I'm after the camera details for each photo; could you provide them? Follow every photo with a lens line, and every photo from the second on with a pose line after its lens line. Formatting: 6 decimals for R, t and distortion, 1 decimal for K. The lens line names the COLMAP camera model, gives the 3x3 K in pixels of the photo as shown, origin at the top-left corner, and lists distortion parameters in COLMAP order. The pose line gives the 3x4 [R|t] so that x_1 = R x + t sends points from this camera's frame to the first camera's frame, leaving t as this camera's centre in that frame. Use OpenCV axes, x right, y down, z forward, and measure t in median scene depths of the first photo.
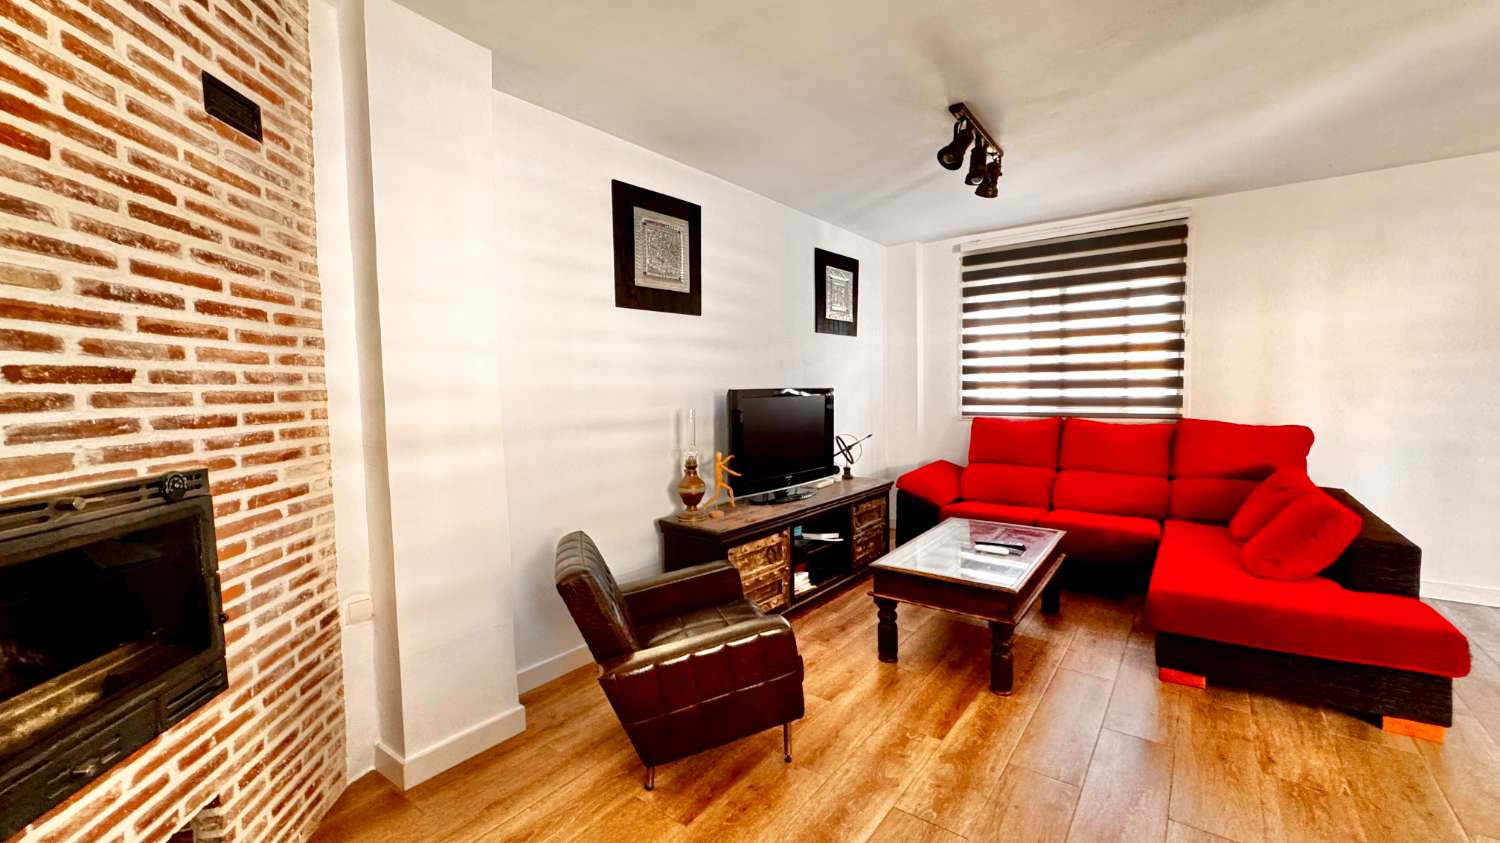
lens RADIAL K [[606.8, 0, 750.0], [0, 606.8, 421.5], [0, 0, 1]] dist [-0.001466, 0.000241]
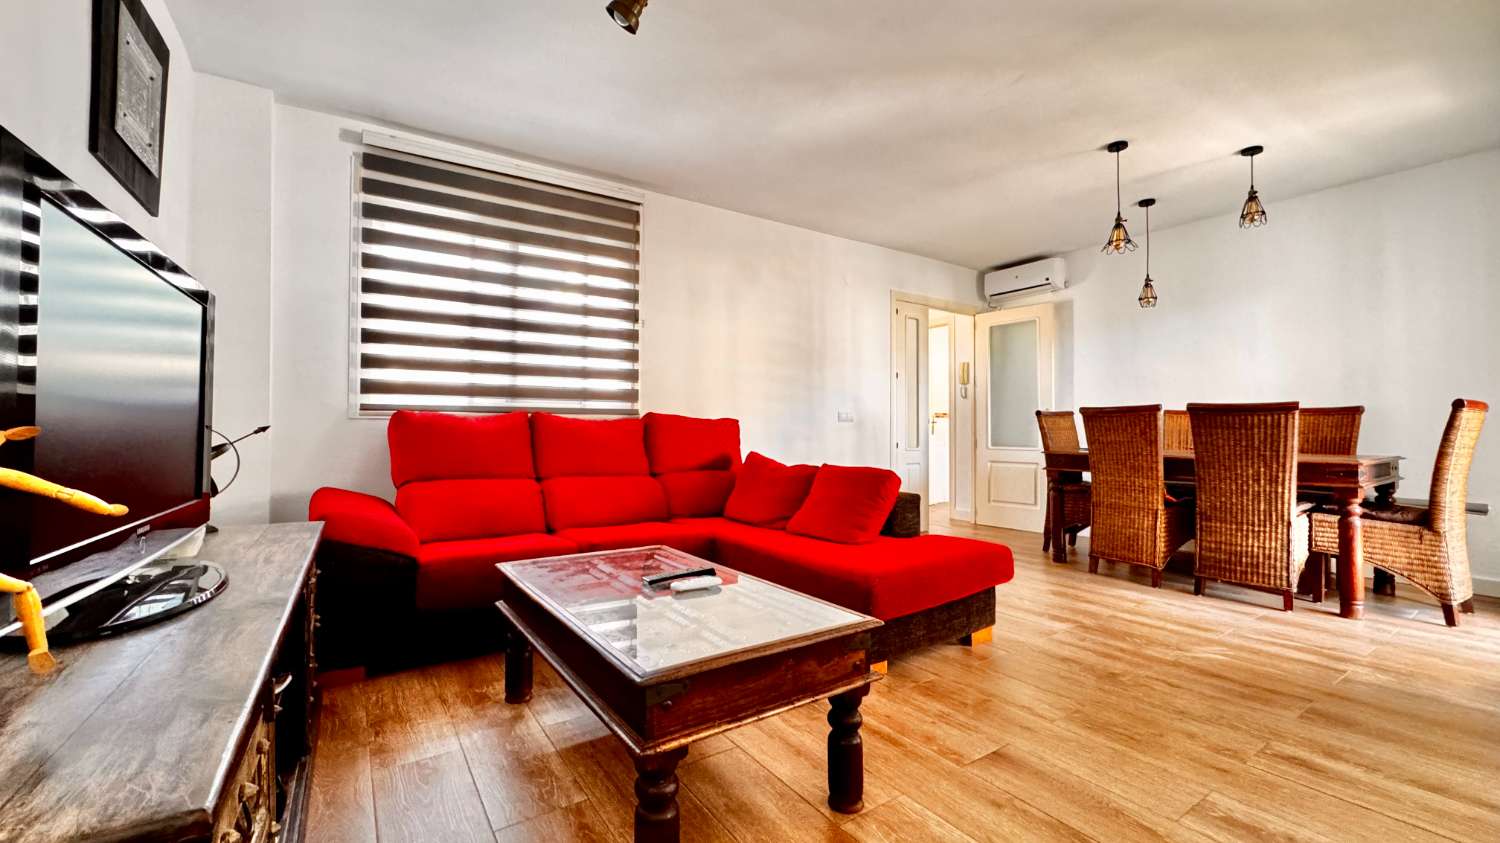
lens RADIAL K [[606.8, 0, 750.0], [0, 606.8, 421.5], [0, 0, 1]] dist [-0.001466, 0.000241]
pose [[0.315794, 0.025778, 0.948478, -0.317209], [0.044796, 0.998111, -0.042041, 0.140627], [-0.947770, 0.055764, 0.314043, 1.426074]]
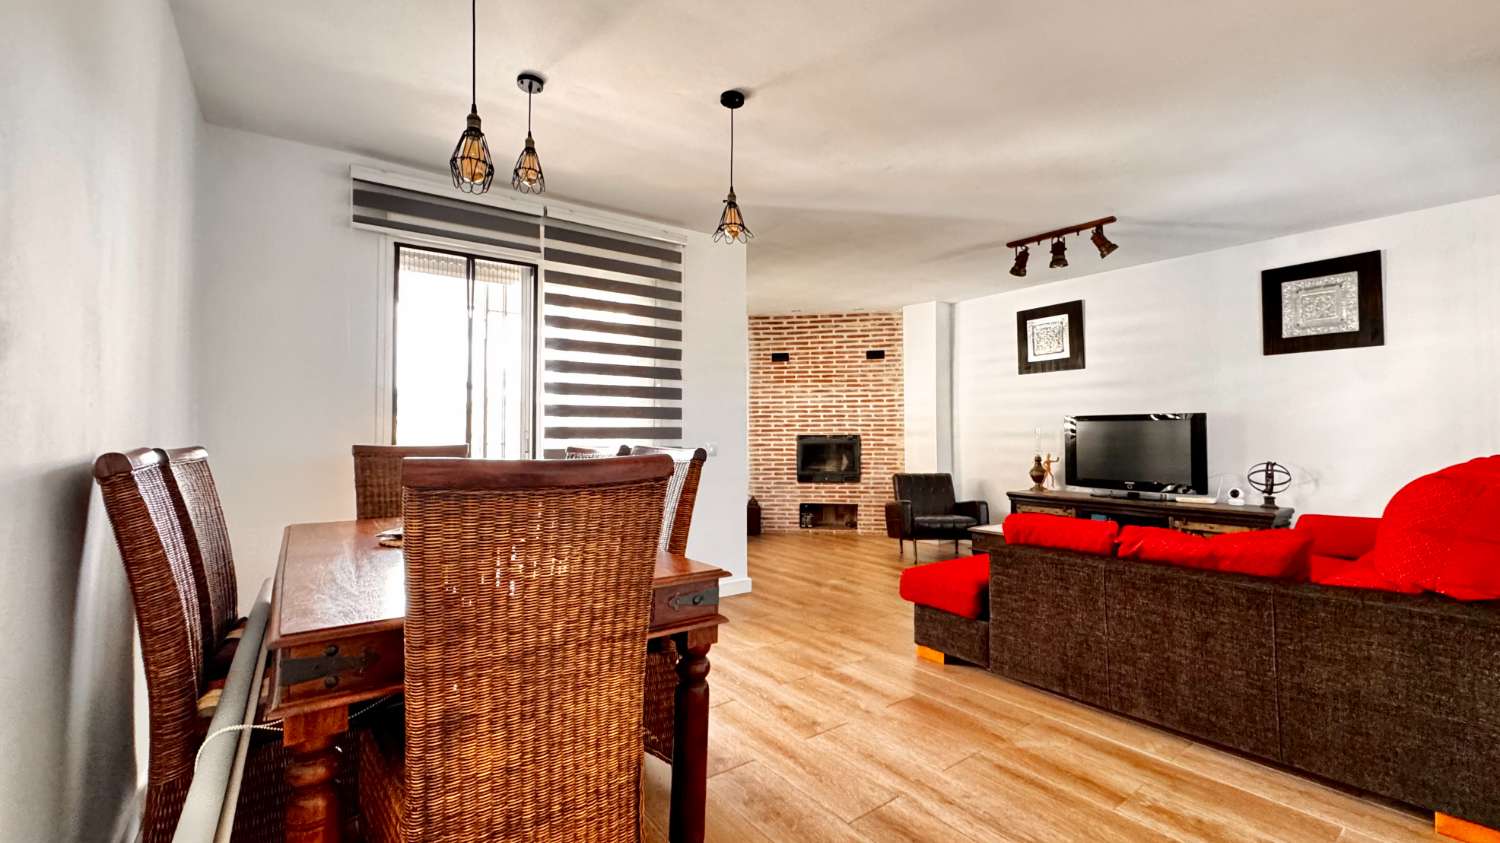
lens RADIAL K [[619.3, 0, 750.0], [0, 619.3, 421.5], [0, 0, 1]] dist [-0.000185, 0.000114]
pose [[-0.279262, -0.004337, -0.960205, 3.580381], [-0.047941, 0.998806, 0.009432, -0.028278], [0.959017, 0.048667, -0.279136, 1.351031]]
